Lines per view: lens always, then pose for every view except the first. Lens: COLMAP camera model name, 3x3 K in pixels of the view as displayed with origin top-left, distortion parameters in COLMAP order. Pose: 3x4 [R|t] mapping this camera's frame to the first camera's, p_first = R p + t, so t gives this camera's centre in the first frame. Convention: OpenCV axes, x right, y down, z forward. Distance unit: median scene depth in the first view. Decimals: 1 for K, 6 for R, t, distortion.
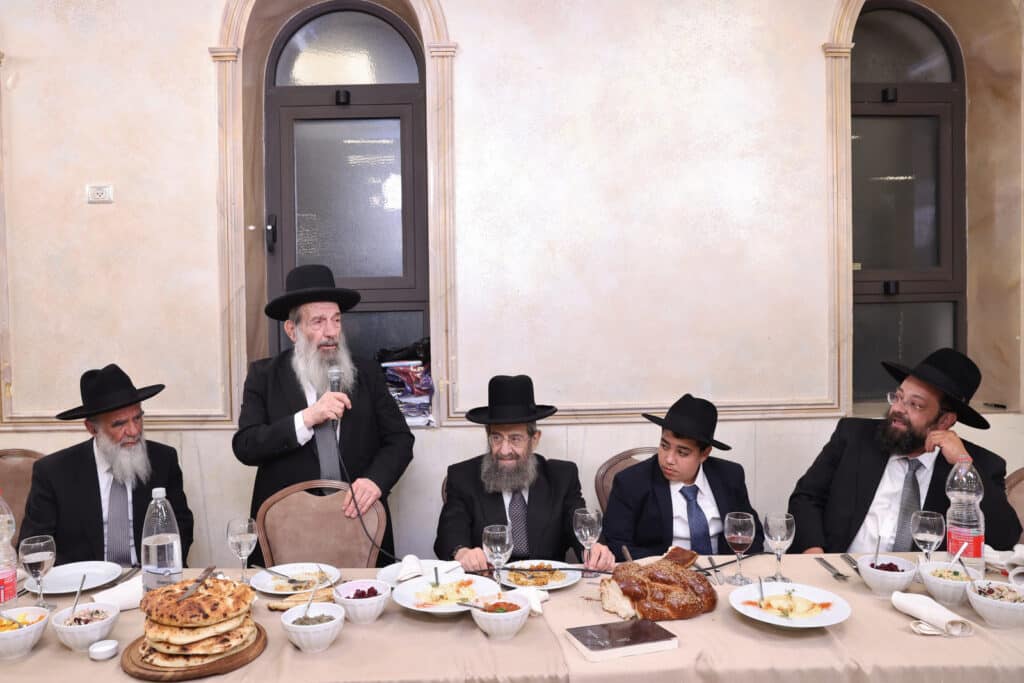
lens RADIAL K [[760.0, 0, 486.7], [0, 760.0, 338.7], [0, 0, 1]] dist [-0.067835, 0.047882]
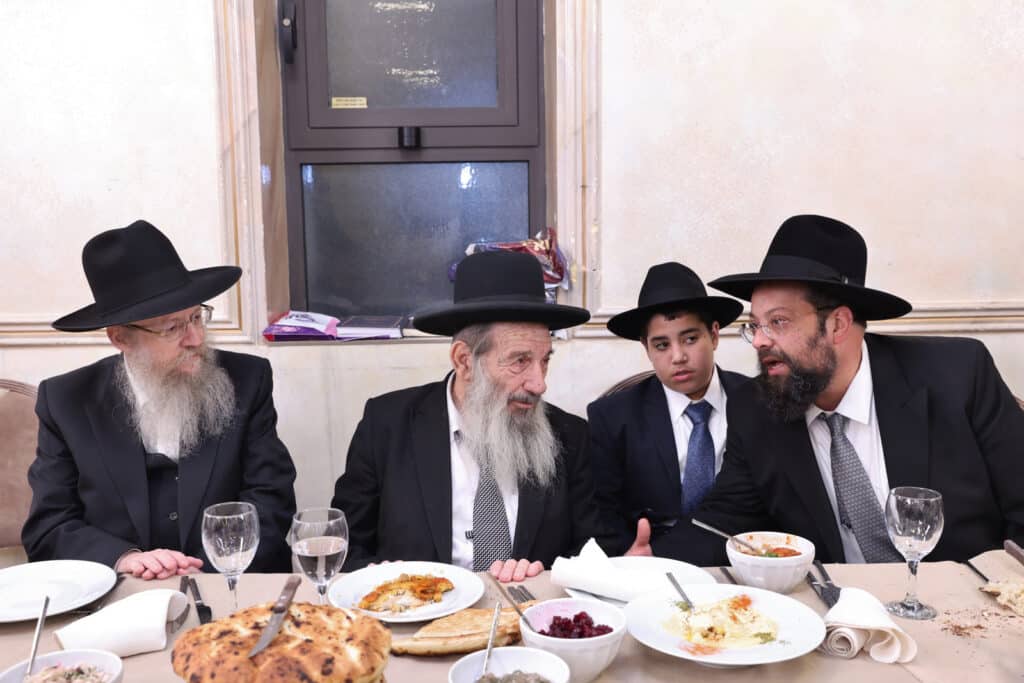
lens RADIAL K [[958.6, 0, 488.0], [0, 958.6, 350.9], [0, 0, 1]] dist [0.002008, 0.000000]
pose [[0.999978, 0.003177, 0.005821, -0.231127], [-0.003752, 0.994829, 0.101491, 0.074684], [-0.005468, -0.101510, 0.994819, 0.342403]]
